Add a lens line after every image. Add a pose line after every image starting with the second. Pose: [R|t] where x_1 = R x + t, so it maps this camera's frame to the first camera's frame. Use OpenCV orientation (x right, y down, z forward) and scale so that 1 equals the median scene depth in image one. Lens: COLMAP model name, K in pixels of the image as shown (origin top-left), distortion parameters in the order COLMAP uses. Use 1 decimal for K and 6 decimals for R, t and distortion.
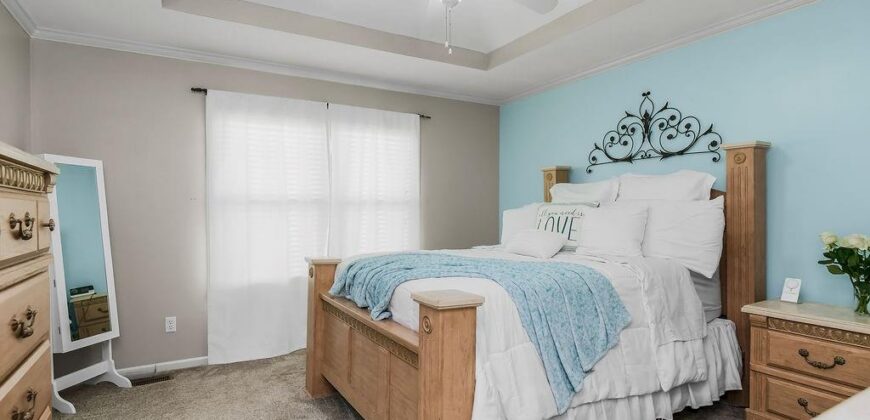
lens RADIAL K [[443.5, 0, 435.0], [0, 443.5, 210.0], [0, 0, 1]] dist [-0.002736, -0.000256]
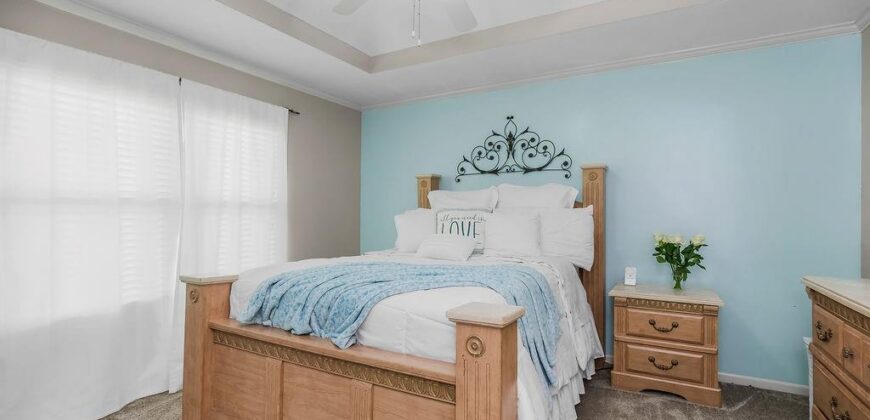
lens RADIAL K [[403.6, 0, 435.0], [0, 403.6, 210.0], [0, 0, 1]] dist [-0.000649, 0.000659]
pose [[0.862798, 0.013517, 0.505368, -0.245769], [-0.007281, 0.999871, -0.014312, 0.001576], [-0.505496, 0.008669, 0.862785, 0.179486]]
